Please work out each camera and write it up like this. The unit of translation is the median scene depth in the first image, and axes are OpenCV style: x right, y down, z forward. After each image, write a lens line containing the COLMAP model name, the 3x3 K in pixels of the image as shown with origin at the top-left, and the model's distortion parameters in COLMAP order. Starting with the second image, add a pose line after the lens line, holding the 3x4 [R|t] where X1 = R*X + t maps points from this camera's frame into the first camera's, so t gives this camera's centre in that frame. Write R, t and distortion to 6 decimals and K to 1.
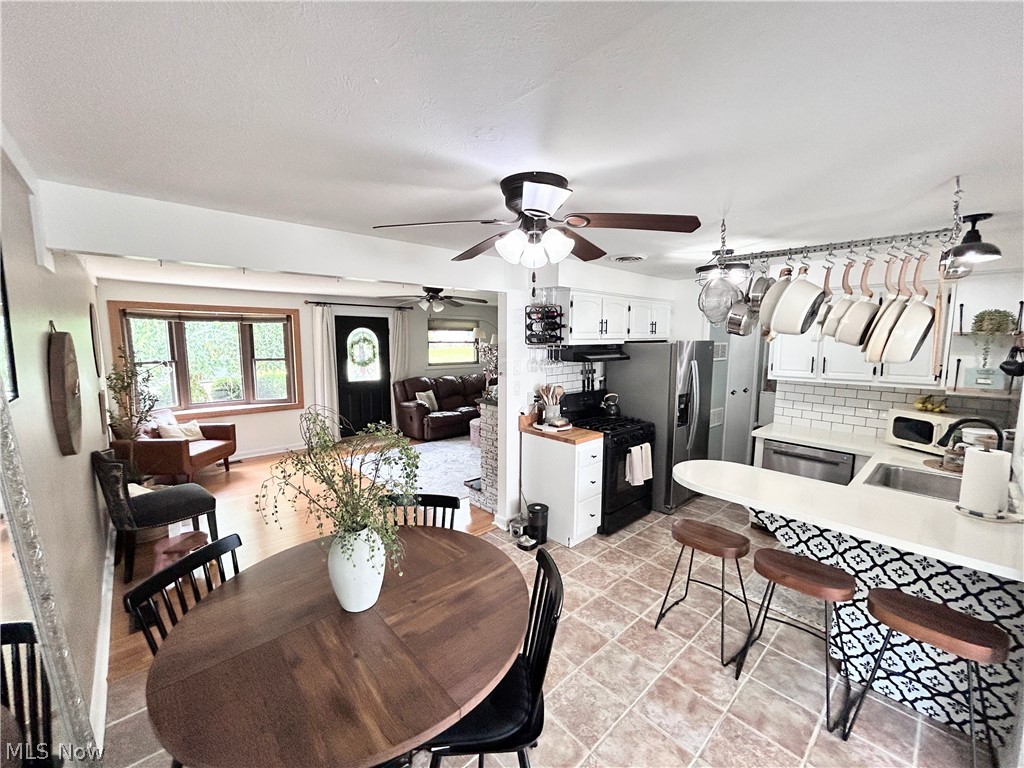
lens RADIAL K [[410.8, 0, 513.2], [0, 410.8, 385.9], [0, 0, 1]] dist [0.002386, -0.000055]
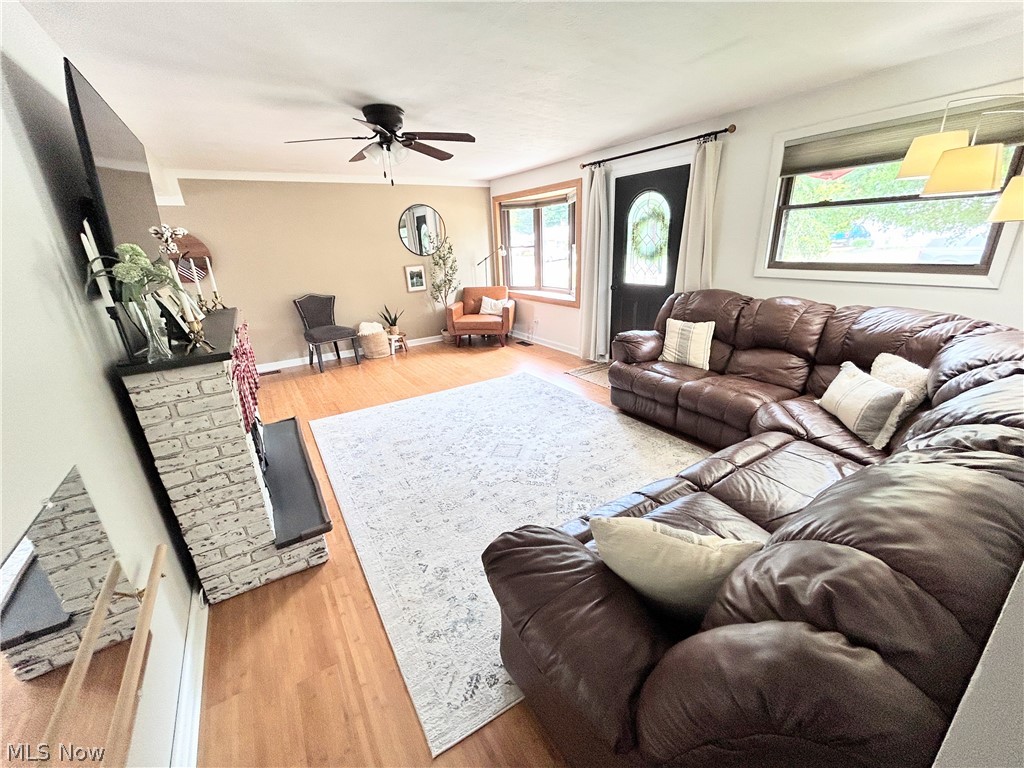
lens RADIAL K [[410.8, 0, 508.7], [0, 410.8, 381.3], [0, 0, 1]] dist [0.002386, -0.000055]
pose [[-0.180262, 0.321036, -0.929753, 0.338669], [-0.069467, 0.938723, 0.337601, -0.077988], [0.981163, 0.125444, -0.146915, 1.002225]]
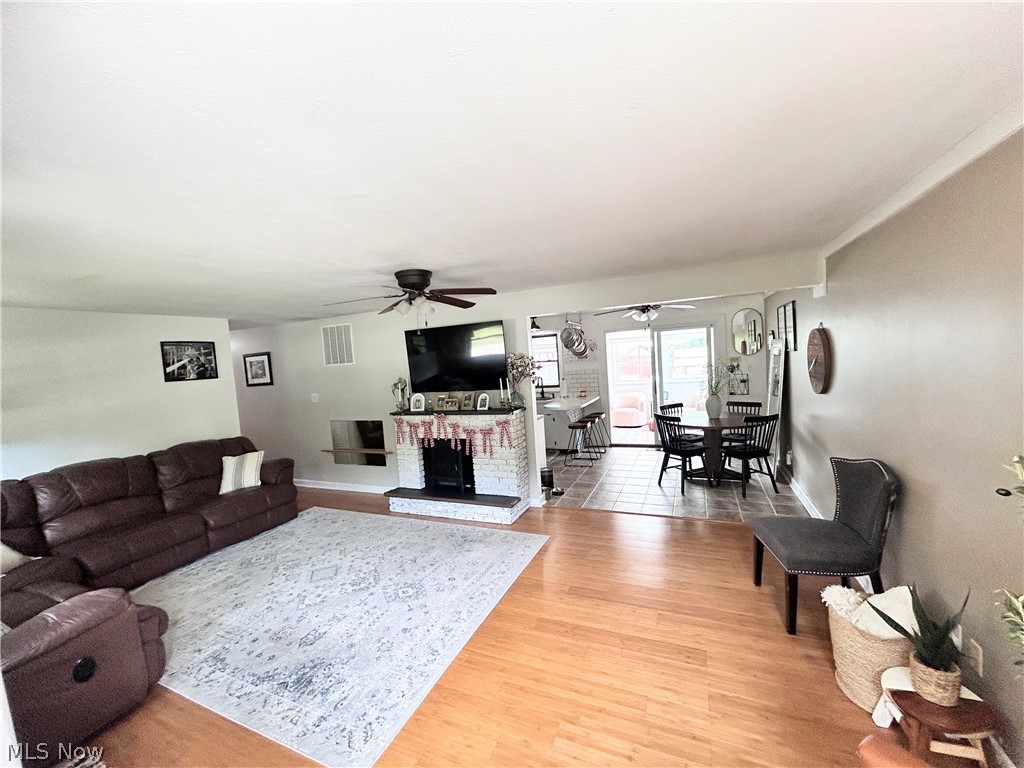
lens RADIAL K [[410.8, 0, 510.3], [0, 410.8, 387.4], [0, 0, 1]] dist [0.002386, -0.000055]
pose [[-0.399155, -0.039912, 0.916014, -0.656580], [0.171130, 0.978254, 0.117194, -0.096182], [-0.900772, 0.203536, -0.383645, 0.878197]]
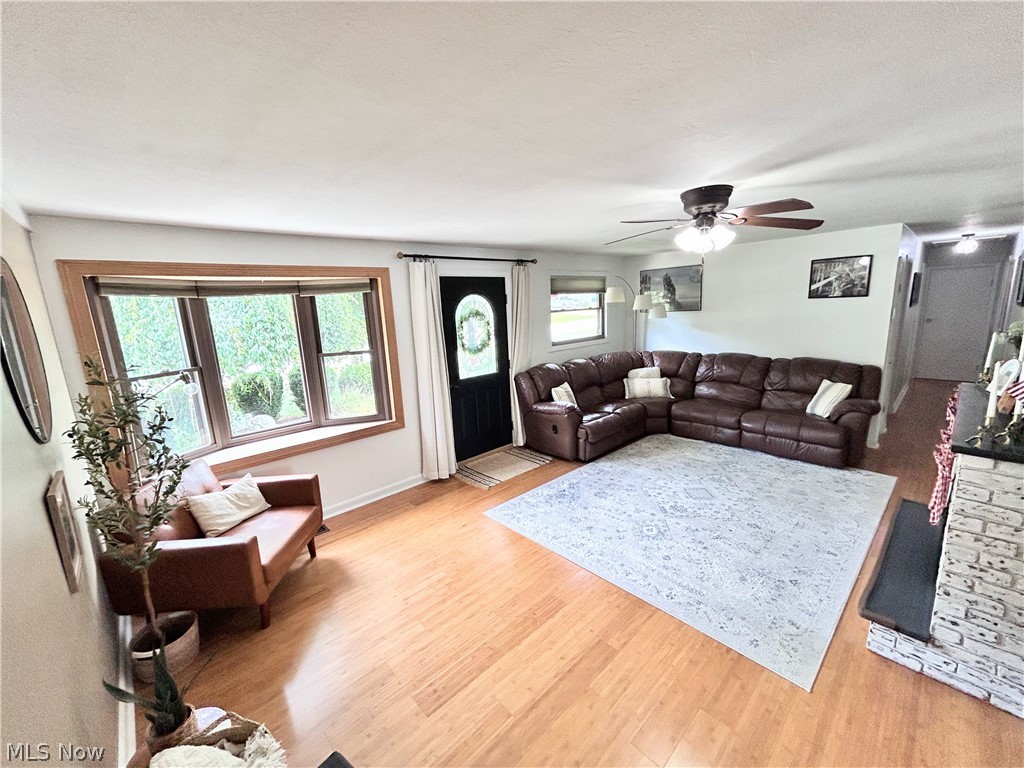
lens RADIAL K [[410.8, 0, 515.9], [0, 410.8, 384.7], [0, 0, 1]] dist [0.002386, -0.000055]
pose [[0.998708, -0.050419, 0.006347, -0.338863], [0.049725, 0.995346, 0.082543, -0.054772], [-0.010479, -0.082121, 0.996567, 0.372049]]
